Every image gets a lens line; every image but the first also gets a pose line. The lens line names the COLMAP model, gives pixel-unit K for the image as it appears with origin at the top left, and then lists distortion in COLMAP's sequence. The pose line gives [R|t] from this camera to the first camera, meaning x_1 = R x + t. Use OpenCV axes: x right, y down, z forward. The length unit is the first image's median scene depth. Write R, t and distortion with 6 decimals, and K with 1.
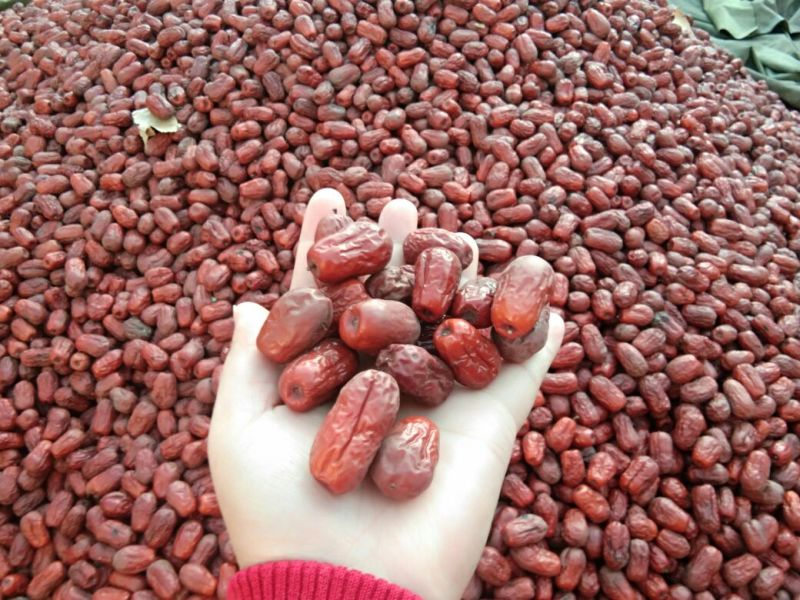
lens RADIAL K [[800.2, 0, 400.9], [0, 800.2, 299.7], [0, 0, 1]] dist [0.055720, 0.000000]
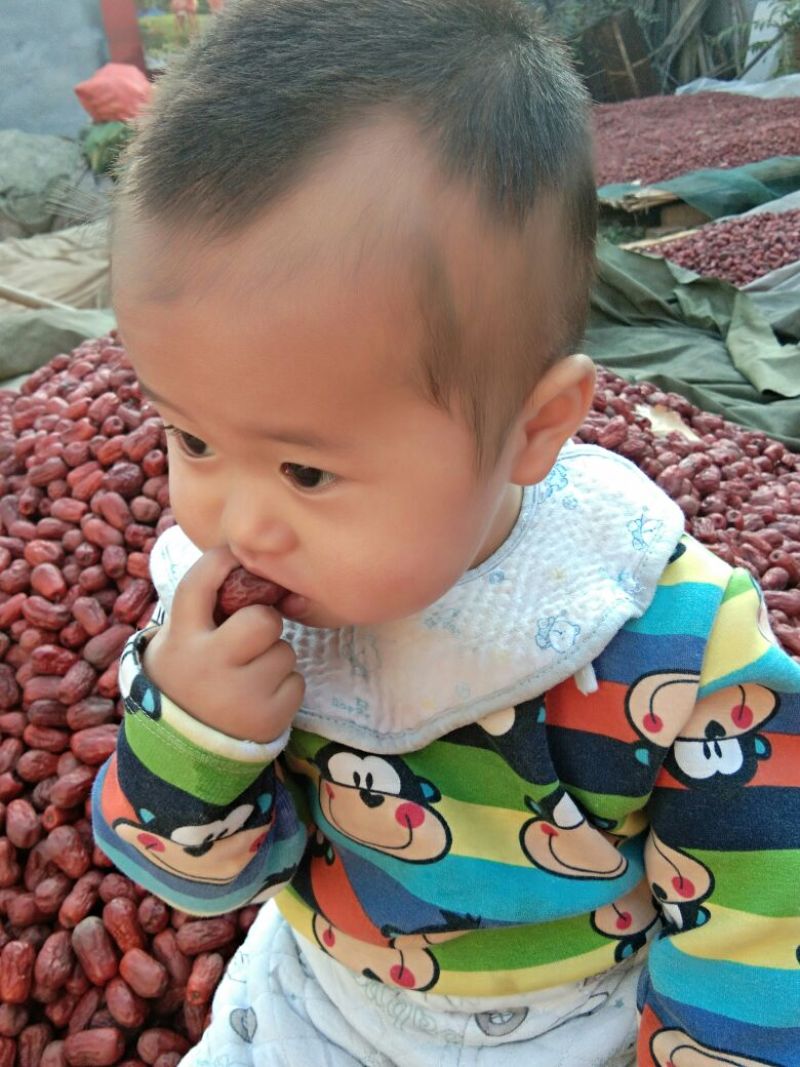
lens RADIAL K [[1067.2, 0, 384.6], [0, 1067.2, 505.3], [0, 0, 1]] dist [0.055720, 0.000000]
pose [[0.977866, -0.207266, -0.028623, 0.196337], [0.192518, 0.944867, -0.264884, -0.127815], [0.081947, 0.253510, 0.963856, 0.198965]]
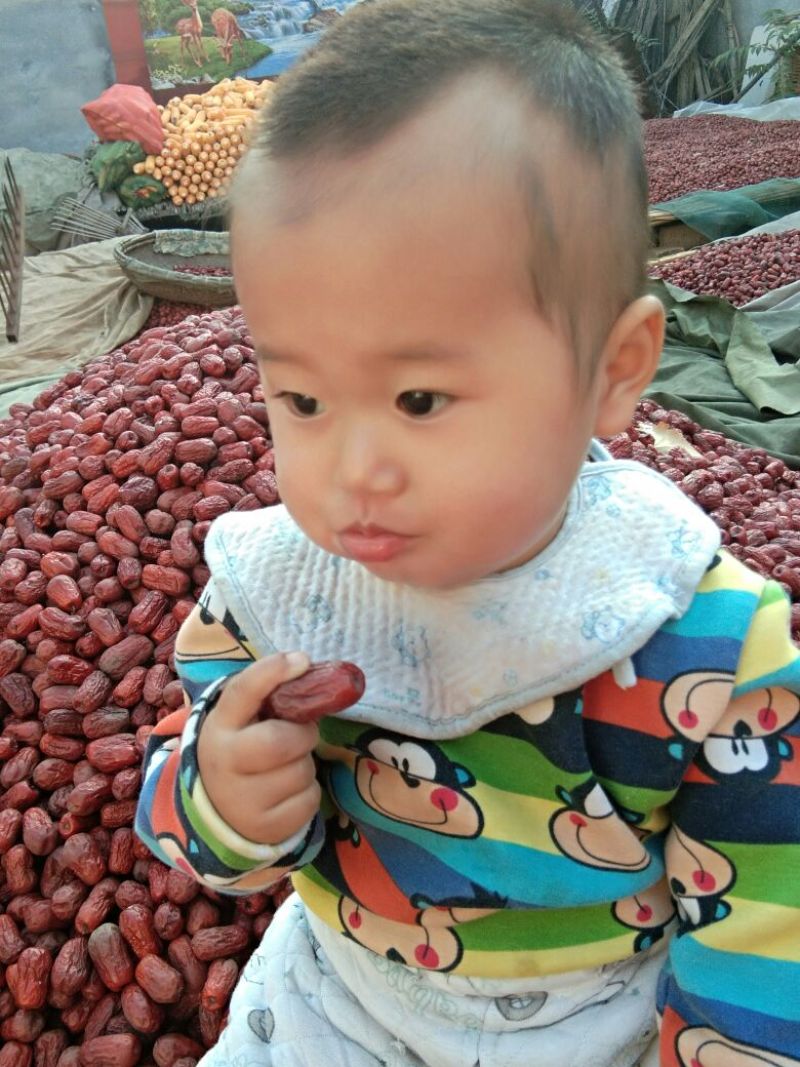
lens RADIAL K [[1067.2, 0, 386.1], [0, 1067.2, 499.0], [0, 0, 1]] dist [0.055720, 0.000000]
pose [[0.978810, -0.203685, -0.021074, 0.185306], [0.189447, 0.939811, -0.284367, -0.122897], [0.077727, 0.274349, 0.958484, 0.181781]]
